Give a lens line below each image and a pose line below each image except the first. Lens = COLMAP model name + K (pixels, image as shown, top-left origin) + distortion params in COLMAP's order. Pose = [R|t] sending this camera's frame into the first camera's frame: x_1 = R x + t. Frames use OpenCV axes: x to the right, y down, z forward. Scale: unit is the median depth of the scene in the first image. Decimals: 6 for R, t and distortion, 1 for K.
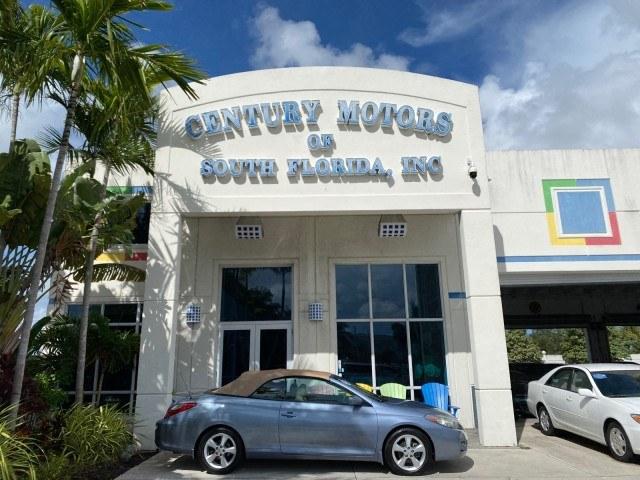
lens RADIAL K [[495.5, 0, 313.5], [0, 495.5, 238.6], [0, 0, 1]] dist [0.061943, -0.062050]
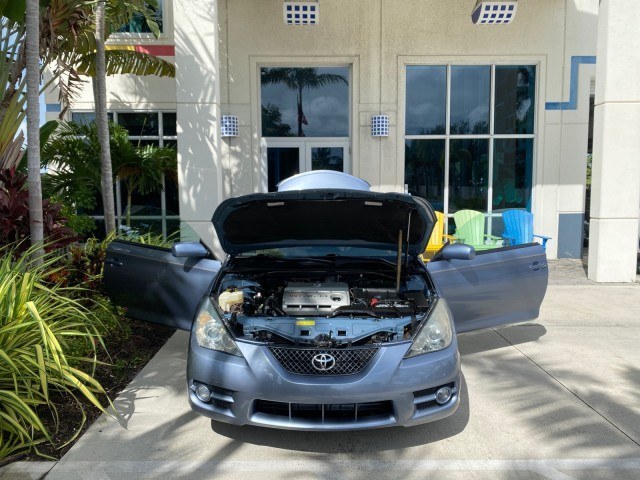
lens RADIAL K [[495.5, 0, 322.5], [0, 495.5, 245.5], [0, 0, 1]] dist [0.061943, -0.062050]
pose [[0.999589, 0.005626, 0.028103, -0.118770], [-0.015201, 0.935335, 0.353437, 0.046141], [-0.024298, -0.353719, 0.935036, 0.178836]]
